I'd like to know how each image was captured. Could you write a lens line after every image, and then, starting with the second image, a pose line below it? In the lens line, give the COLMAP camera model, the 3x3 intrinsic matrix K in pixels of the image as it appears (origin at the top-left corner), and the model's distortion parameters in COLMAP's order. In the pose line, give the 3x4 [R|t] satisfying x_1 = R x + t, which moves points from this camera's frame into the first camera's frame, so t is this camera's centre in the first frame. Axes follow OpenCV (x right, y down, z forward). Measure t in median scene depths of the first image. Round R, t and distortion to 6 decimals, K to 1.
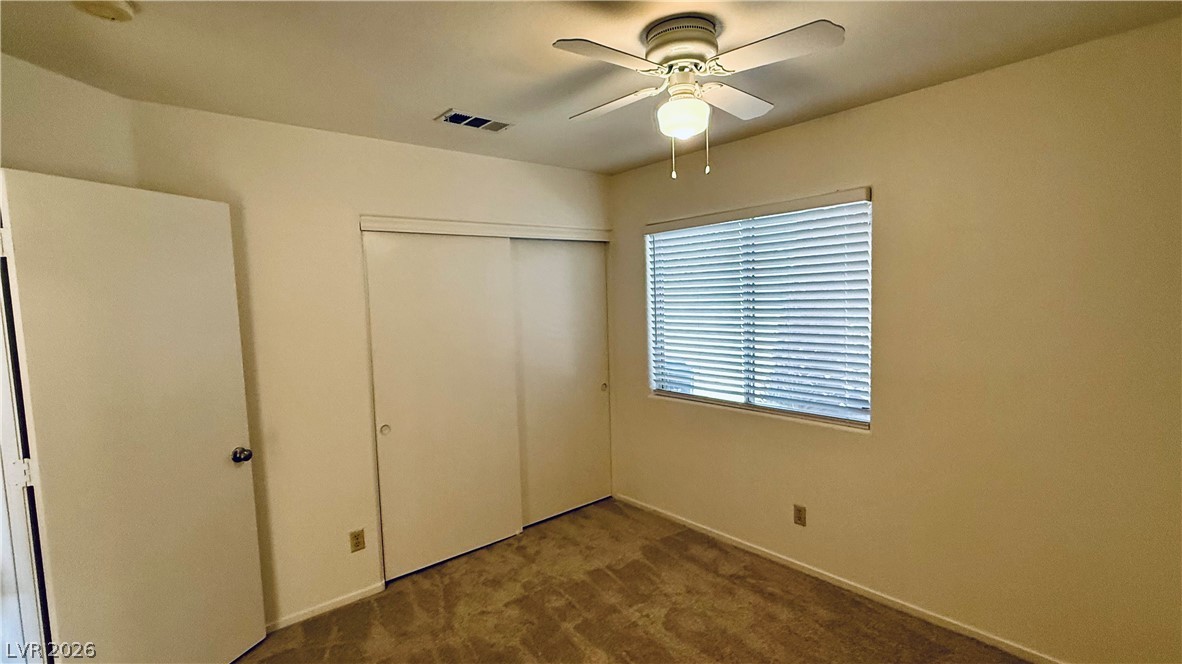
lens RADIAL K [[539.4, 0, 589.7], [0, 539.4, 334.9], [0, 0, 1]] dist [-0.000273, 0.000052]
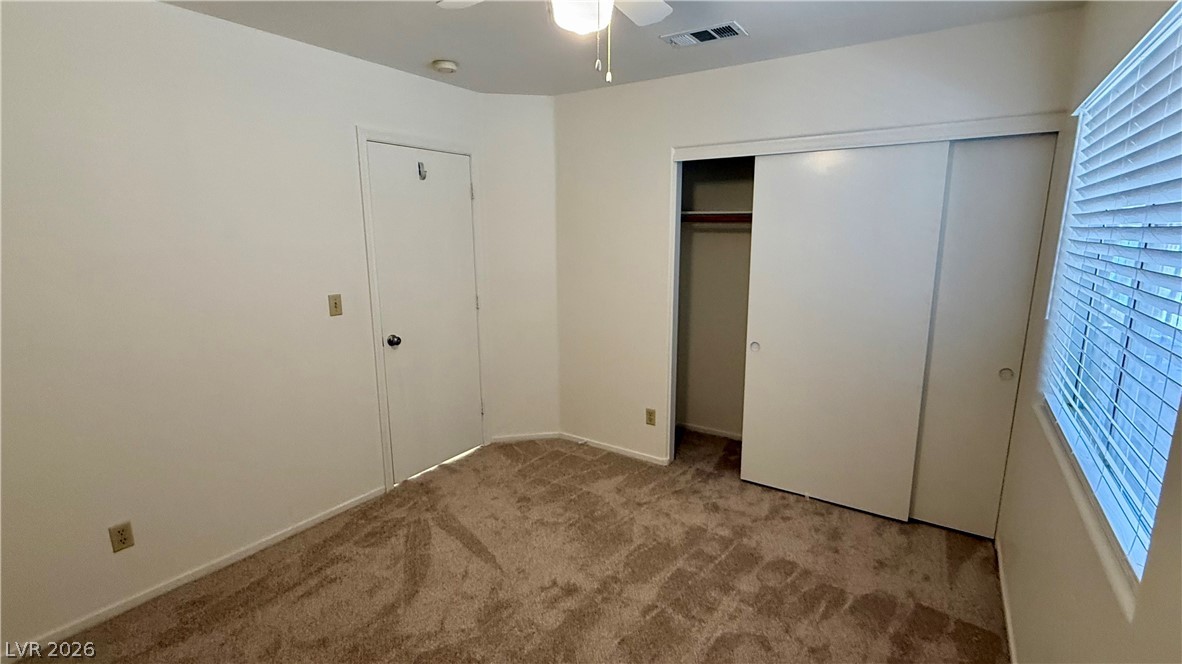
lens RADIAL K [[539.4, 0, 589.7], [0, 539.4, 334.9], [0, 0, 1]] dist [-0.000273, 0.000052]
pose [[0.272264, 0.218554, -0.937073, 0.614924], [-0.080471, 0.975624, 0.204165, -0.048019], [0.958852, 0.019821, 0.283215, 0.455989]]
